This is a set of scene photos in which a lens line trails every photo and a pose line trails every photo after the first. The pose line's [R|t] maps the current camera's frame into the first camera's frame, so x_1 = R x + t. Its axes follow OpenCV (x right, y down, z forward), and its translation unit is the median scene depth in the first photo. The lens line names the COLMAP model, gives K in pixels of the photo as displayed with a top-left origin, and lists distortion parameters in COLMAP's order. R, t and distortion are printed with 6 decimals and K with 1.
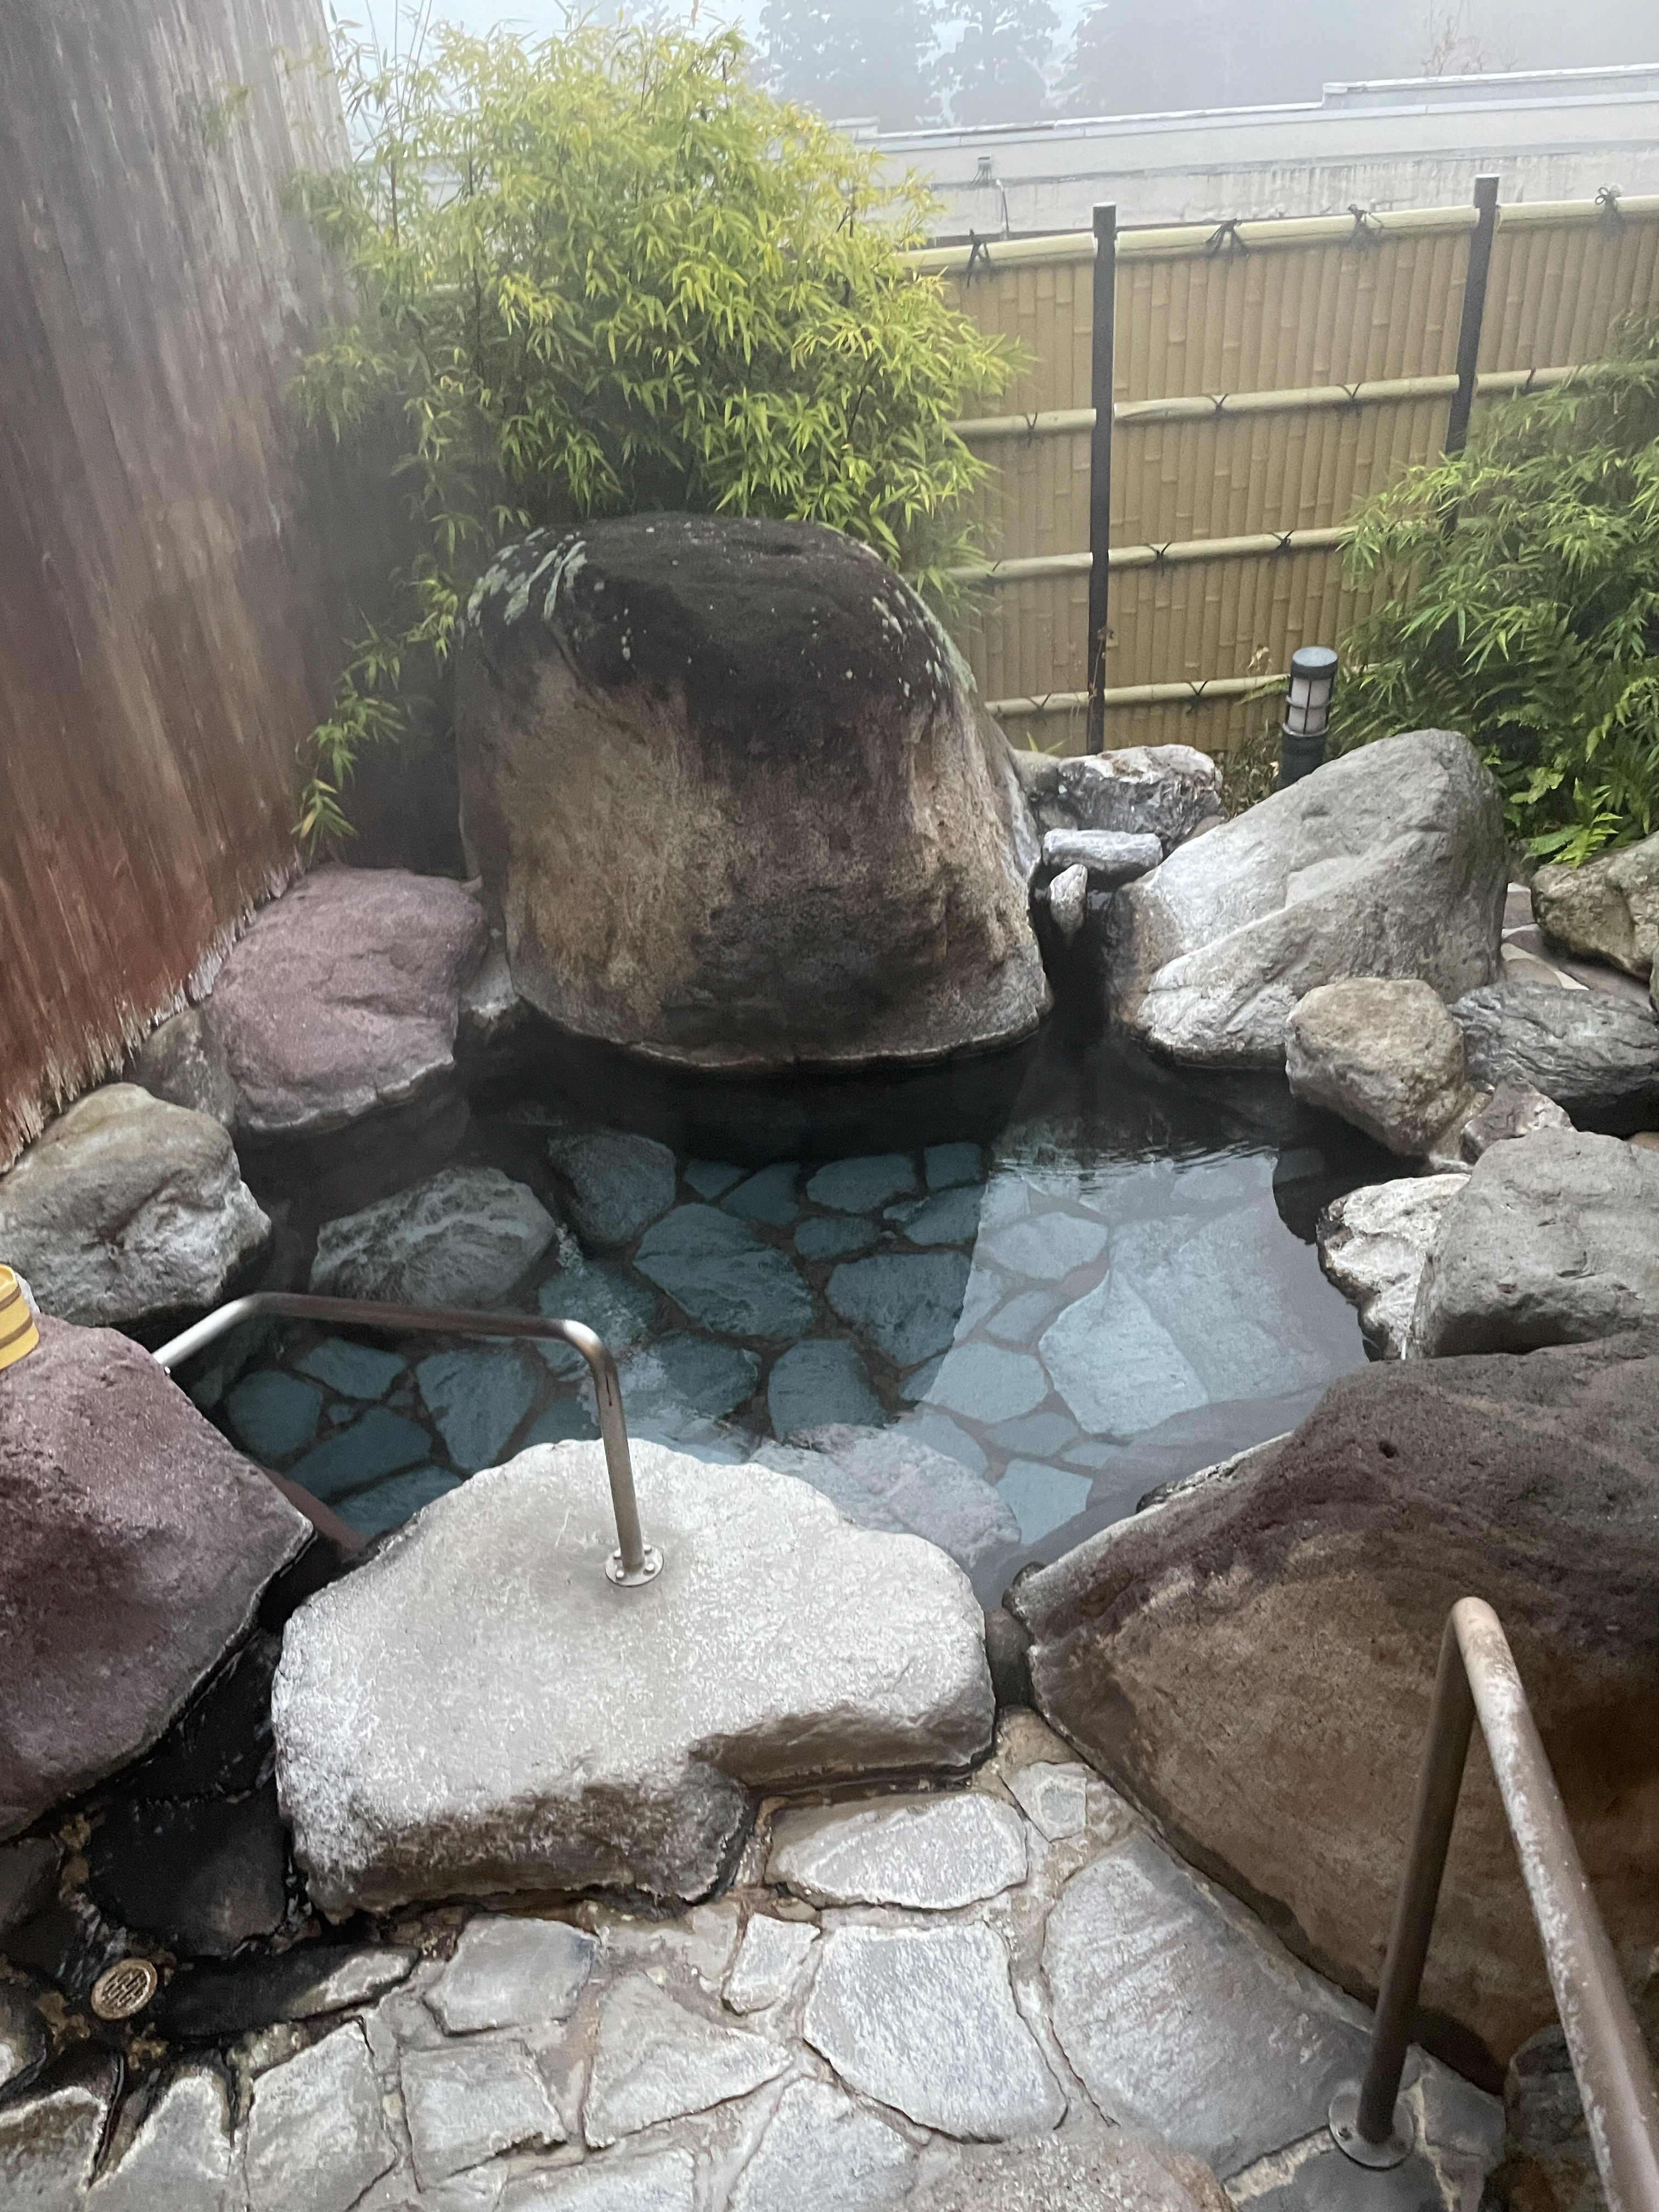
lens RADIAL K [[1685.9, 0, 822.1], [0, 1685.9, 1147.4], [0, 0, 1]] dist [0.085569, -0.107361]
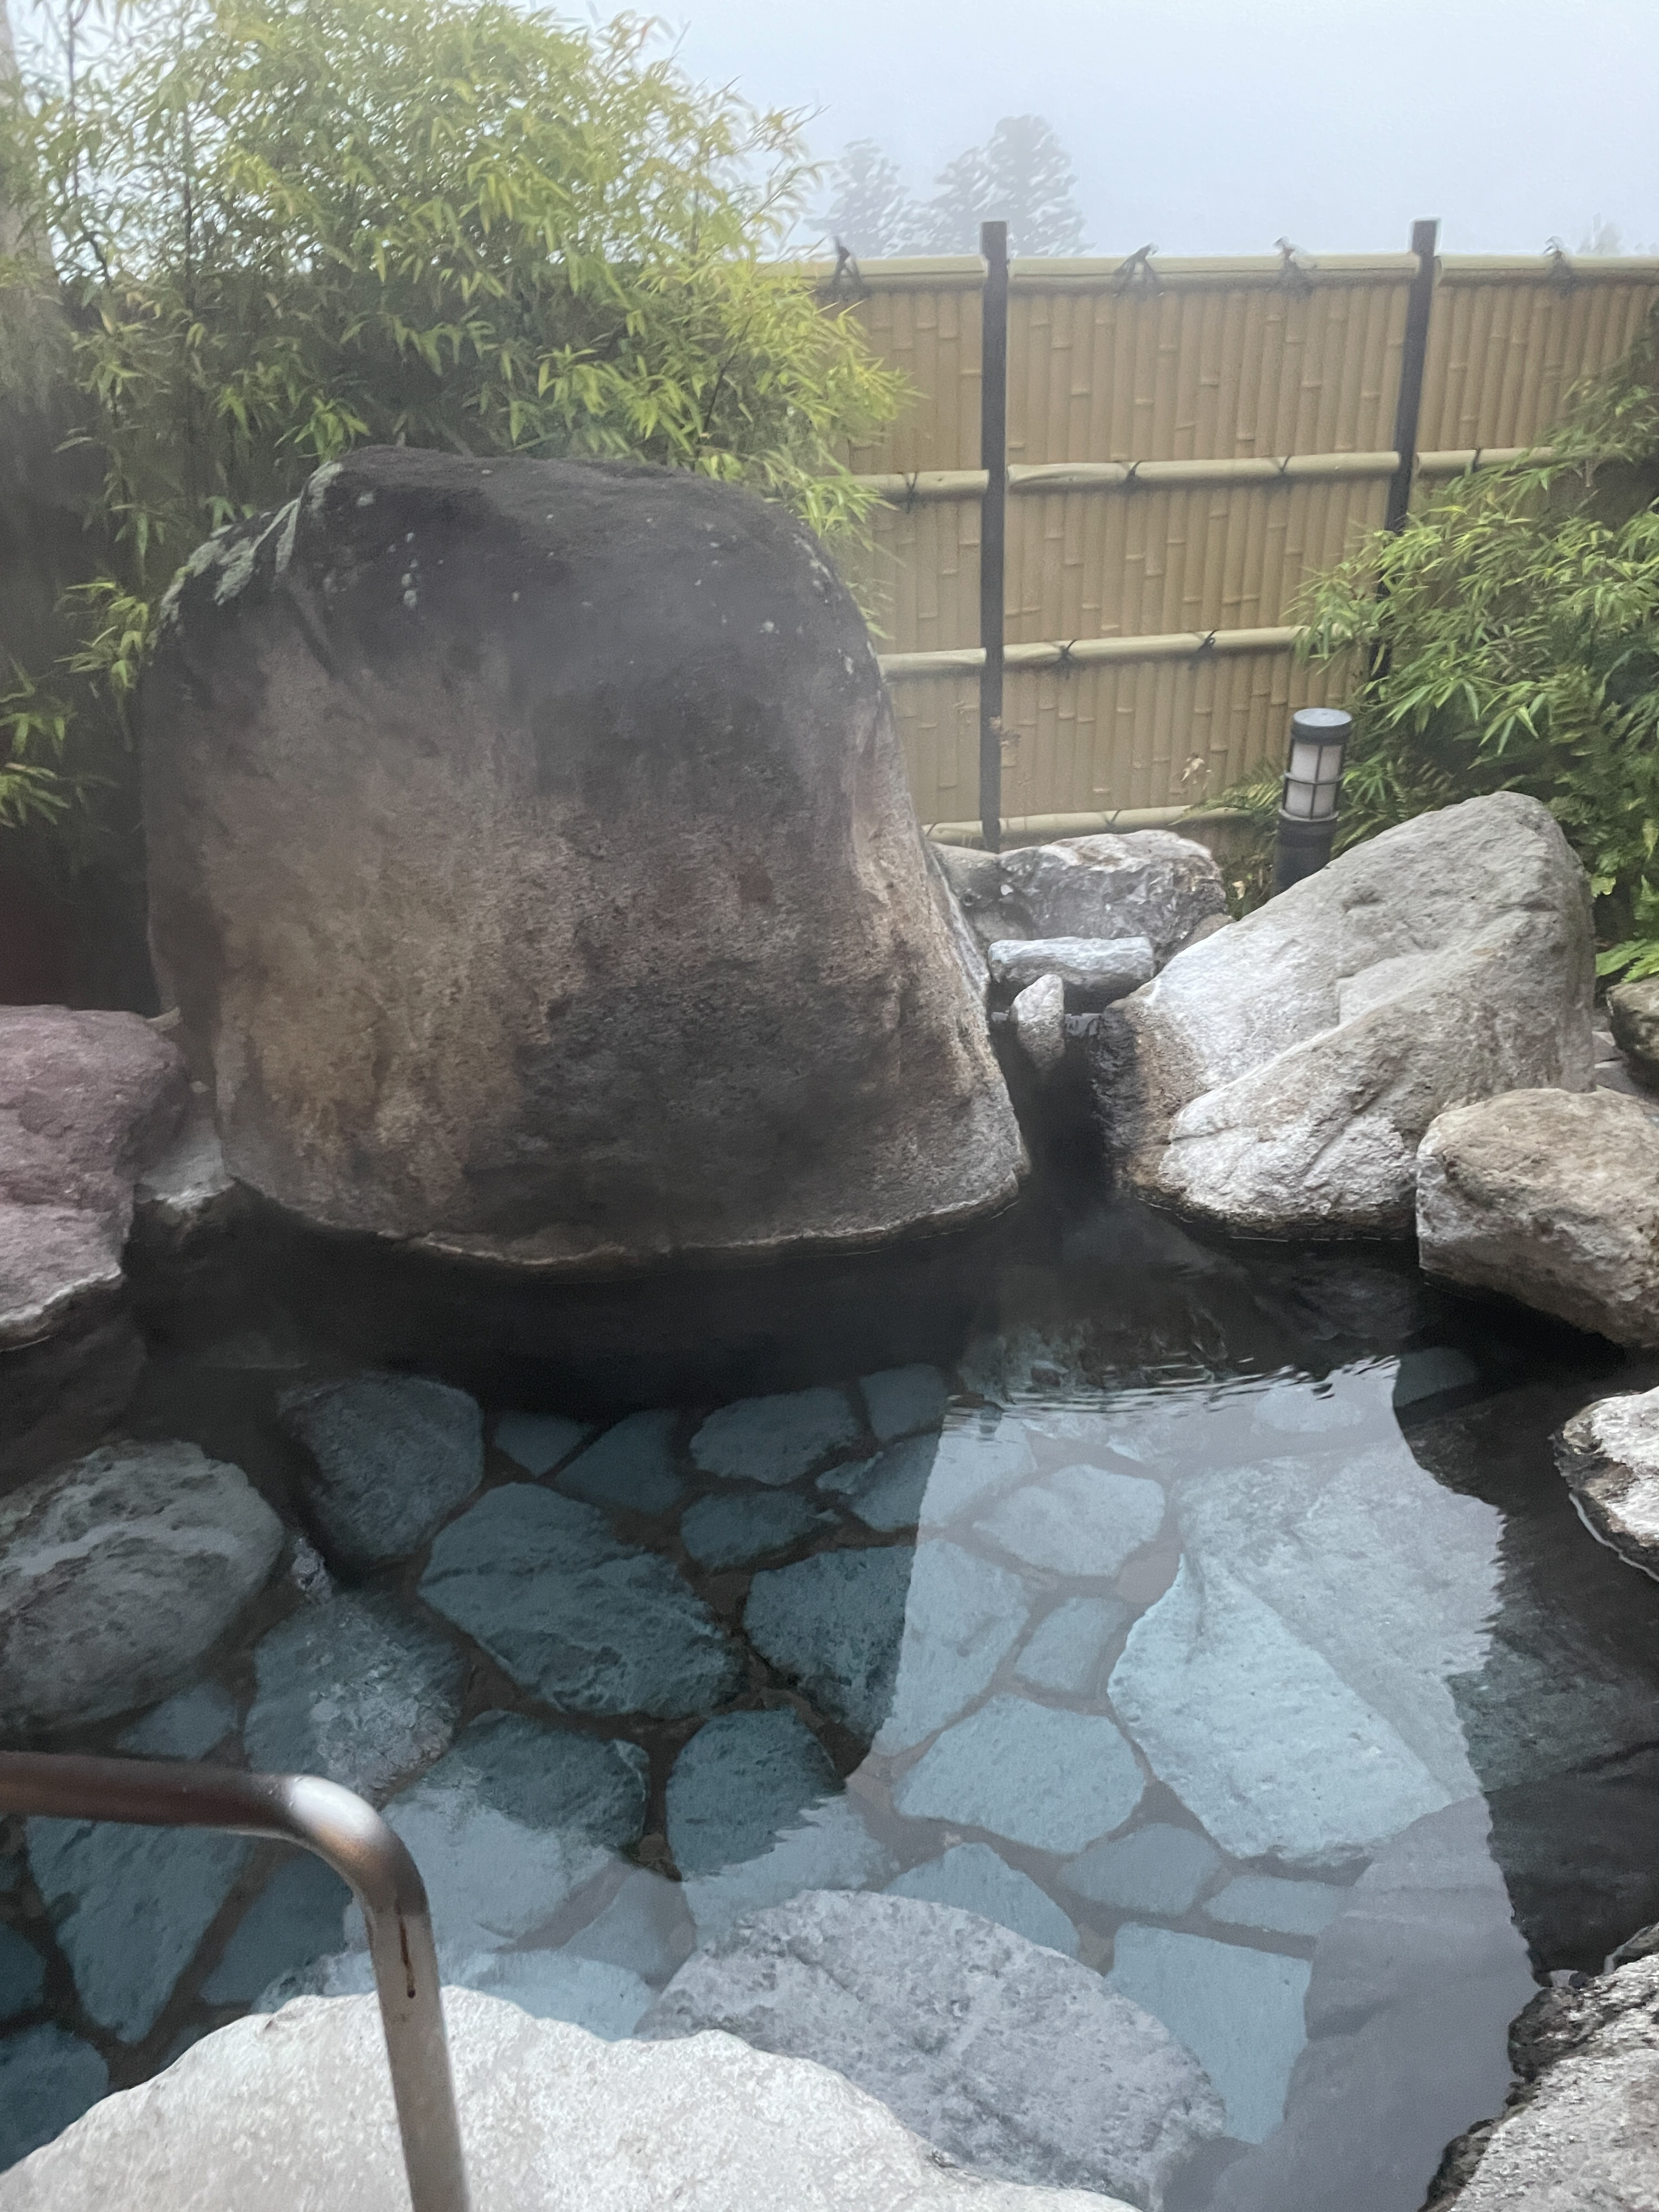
lens RADIAL K [[1685.9, 0, 851.8], [0, 1685.9, 1134.6], [0, 0, 1]] dist [0.085569, -0.107361]
pose [[0.986902, -0.019519, 0.160133, -0.052566], [0.046098, 0.985384, -0.163995, 0.015510], [-0.154592, 0.169228, 0.973377, 0.349964]]
